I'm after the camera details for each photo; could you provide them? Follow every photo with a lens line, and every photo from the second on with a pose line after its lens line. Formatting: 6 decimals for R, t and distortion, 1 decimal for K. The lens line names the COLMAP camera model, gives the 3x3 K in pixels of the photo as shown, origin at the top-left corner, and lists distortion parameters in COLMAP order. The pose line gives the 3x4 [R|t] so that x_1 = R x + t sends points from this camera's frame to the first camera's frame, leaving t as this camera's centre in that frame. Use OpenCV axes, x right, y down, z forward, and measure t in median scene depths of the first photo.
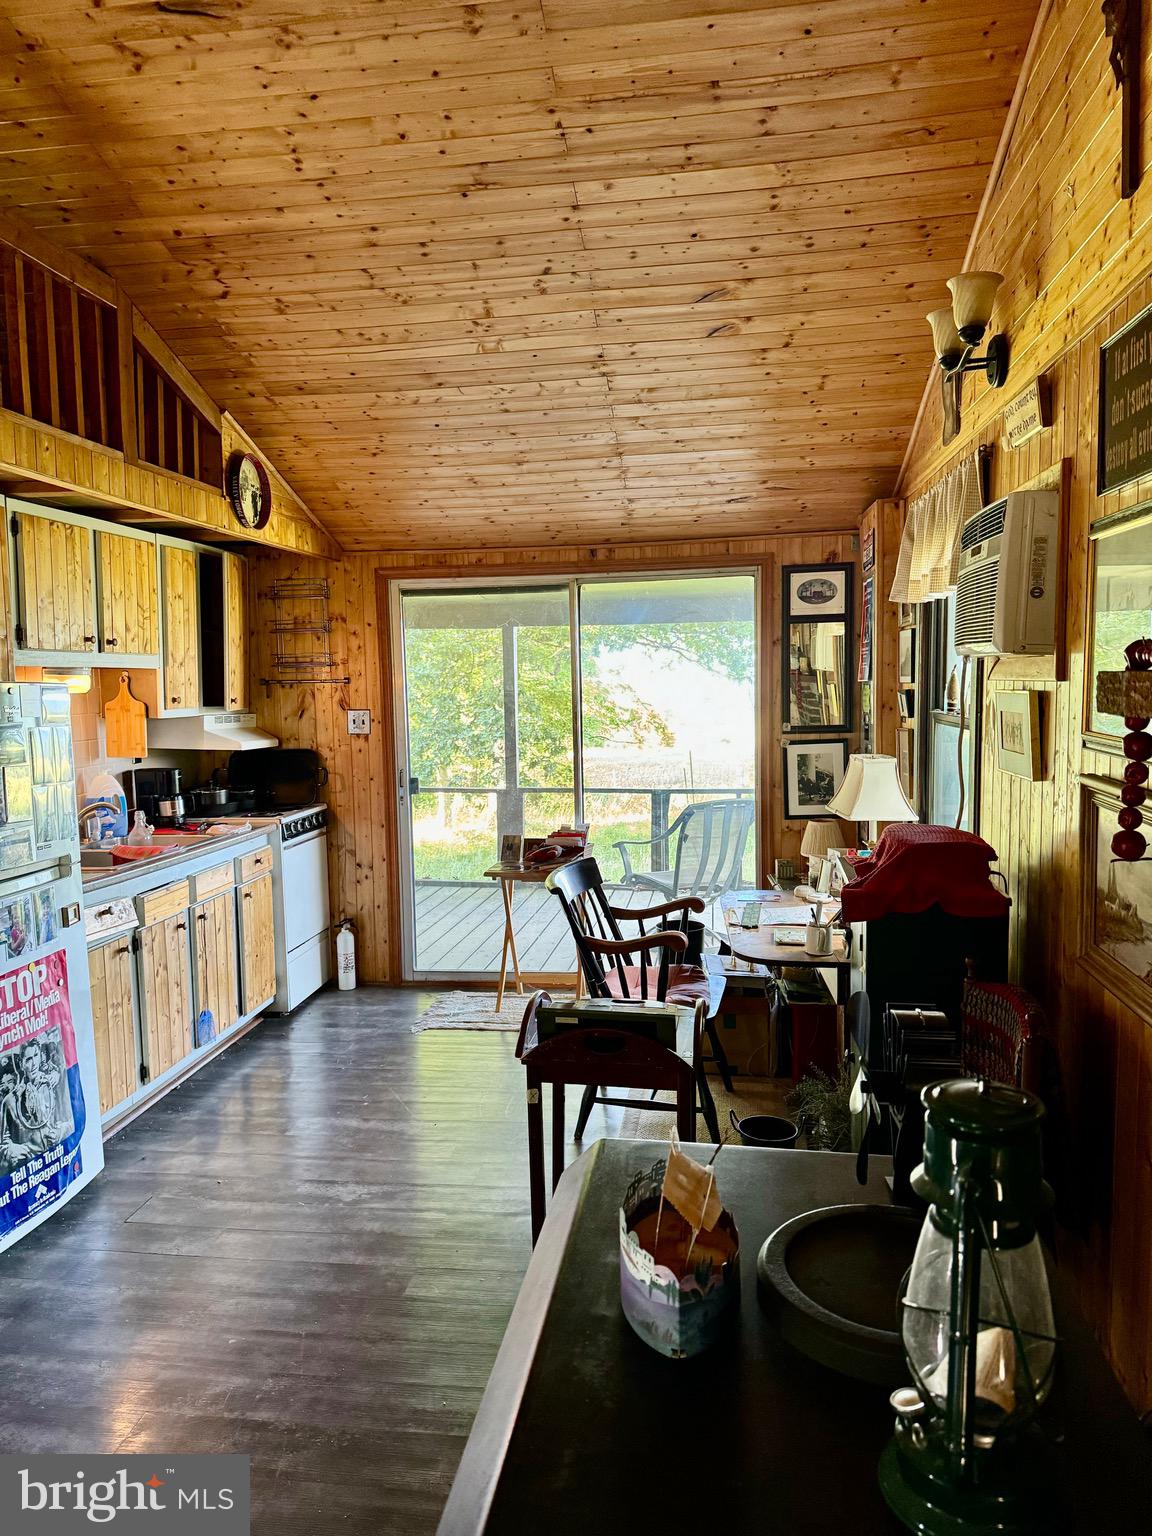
lens RADIAL K [[1062.9, 0, 577.9], [0, 1062.9, 774.9], [0, 0, 1]] dist [0.039950, -0.059112]
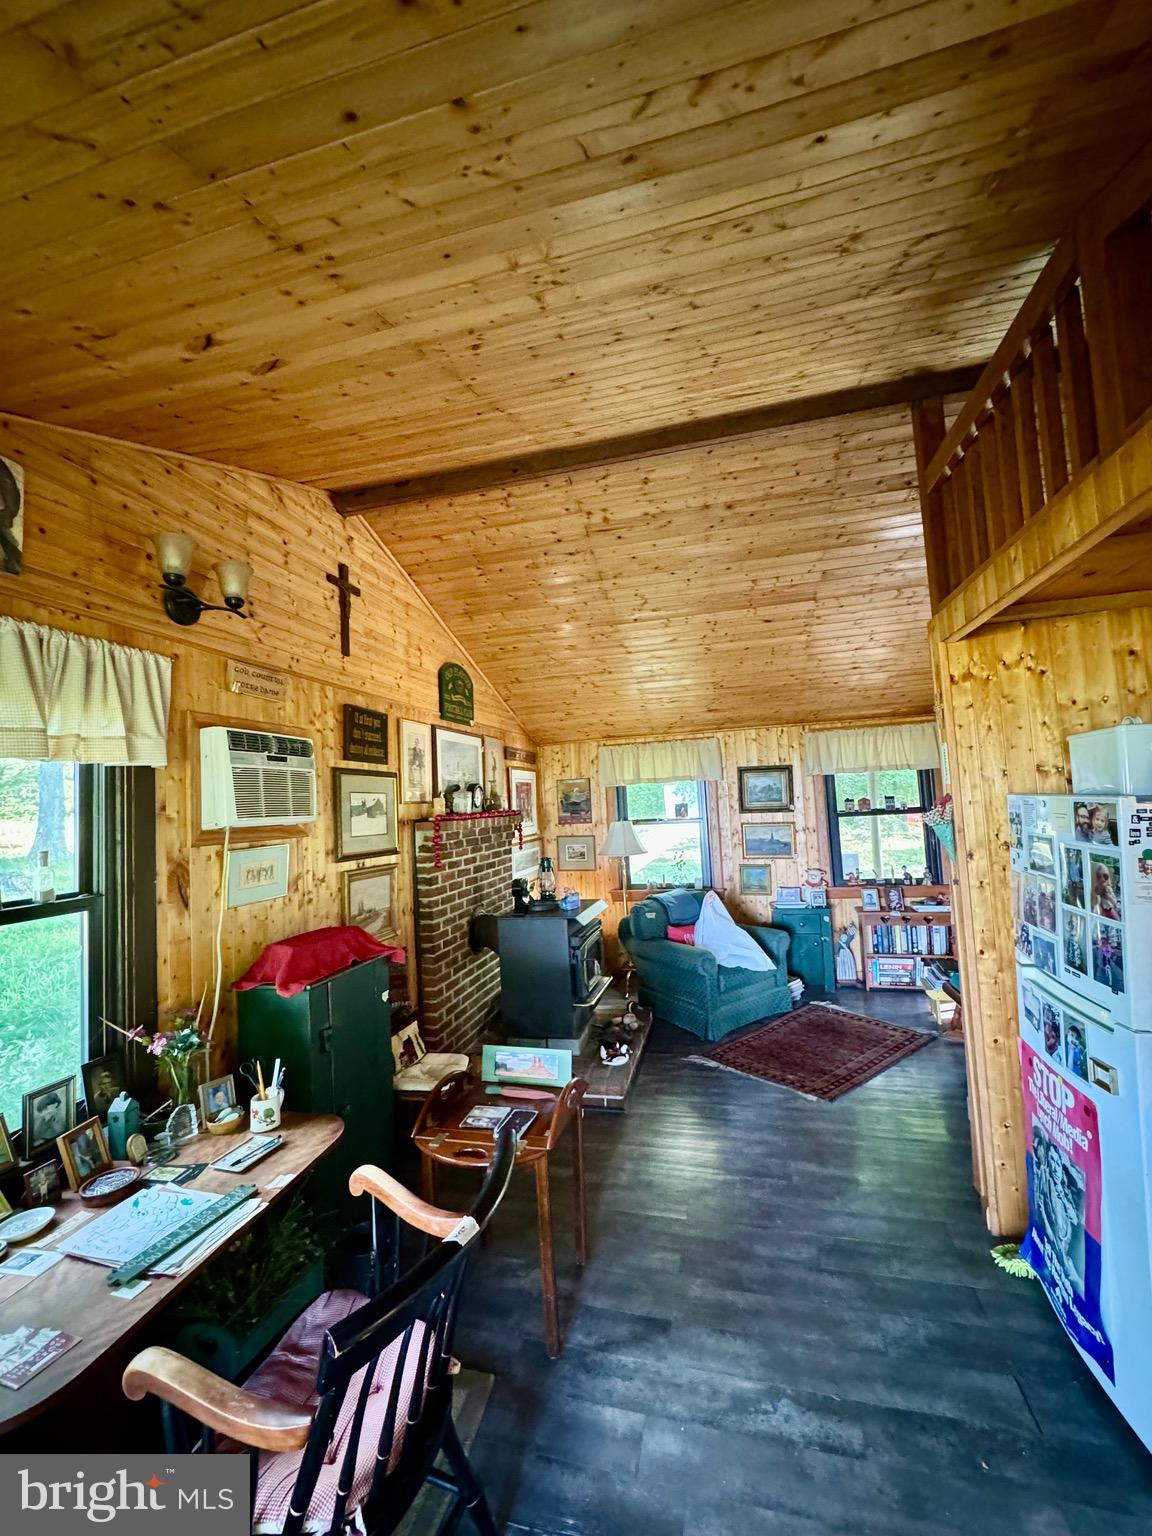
lens RADIAL K [[611.6, 0, 578.7], [0, 611.6, 770.0], [0, 0, 1]] dist [-0.004827, -0.000099]
pose [[-0.991002, 0.074533, 0.111174, -0.114274], [0.078299, 0.996482, 0.029894, -0.122473], [-0.108555, 0.038330, -0.993351, 1.224412]]
